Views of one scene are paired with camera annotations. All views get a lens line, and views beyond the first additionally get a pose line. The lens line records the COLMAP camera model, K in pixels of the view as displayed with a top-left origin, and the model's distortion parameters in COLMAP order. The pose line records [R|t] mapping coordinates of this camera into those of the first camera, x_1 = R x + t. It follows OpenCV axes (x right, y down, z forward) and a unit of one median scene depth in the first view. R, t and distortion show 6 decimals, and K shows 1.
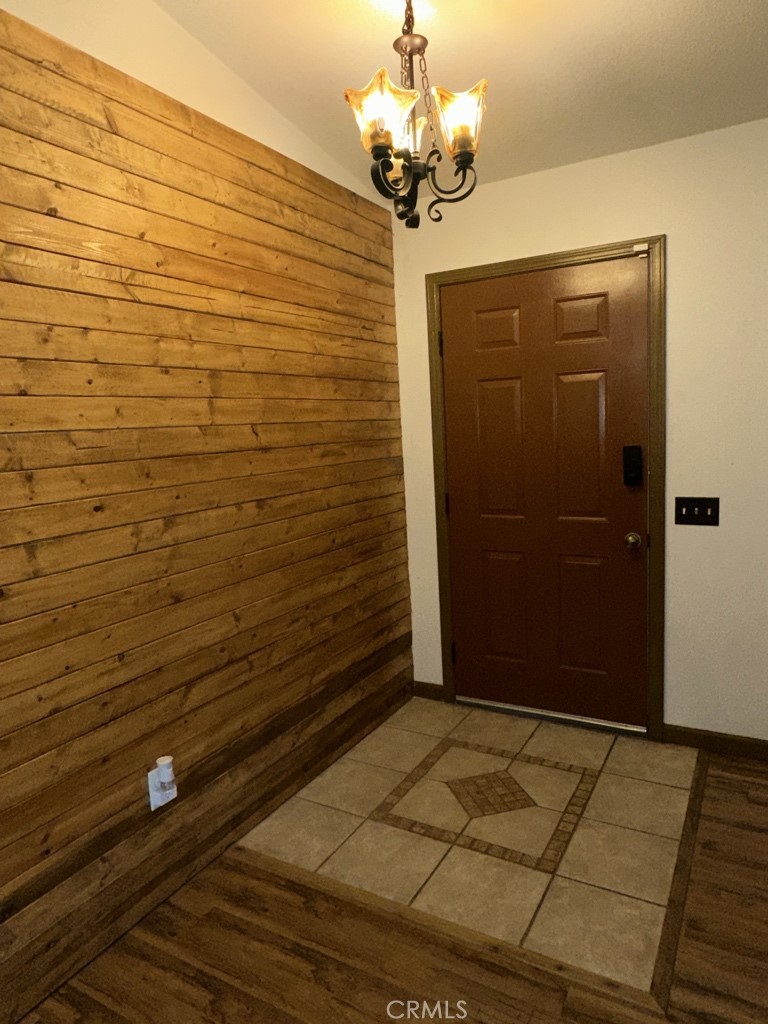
lens RADIAL K [[658.6, 0, 385.9], [0, 658.6, 509.0], [0, 0, 1]] dist [-0.004998, -0.000356]
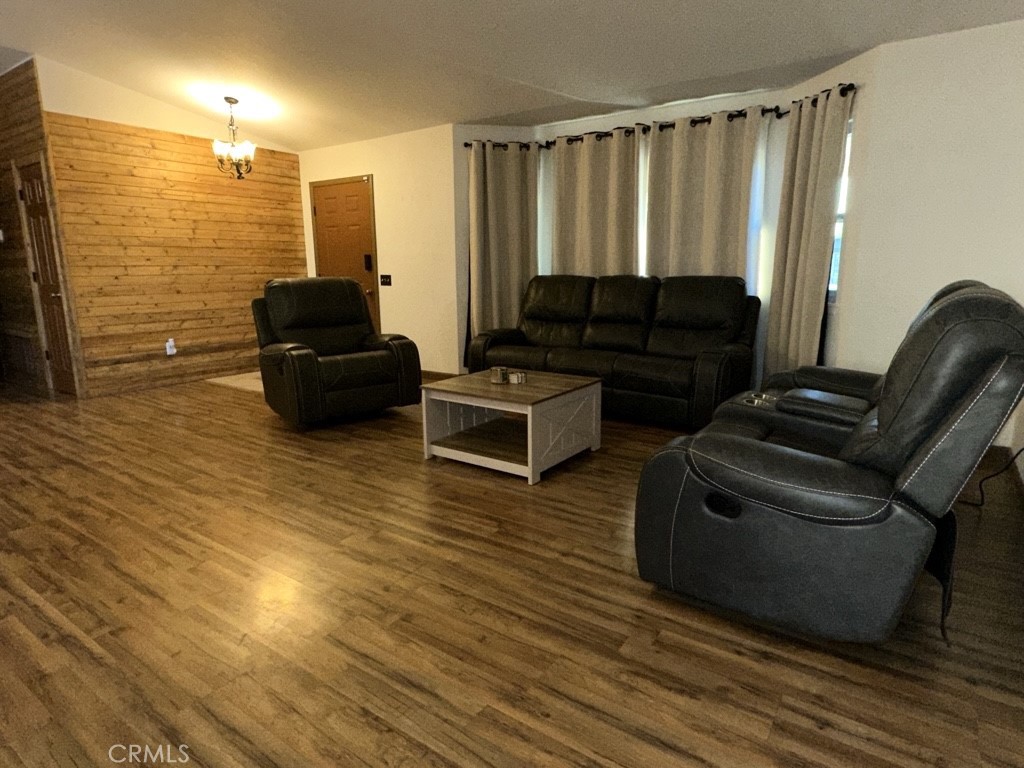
lens RADIAL K [[585.9, 0, 516.4], [0, 585.9, 380.4], [0, 0, 1]] dist [-0.002036, 0.001169]
pose [[0.995032, 0.058627, -0.080460, 1.497134], [-0.053105, 0.996193, 0.069131, 0.266273], [0.084207, -0.064515, 0.994358, -1.641018]]
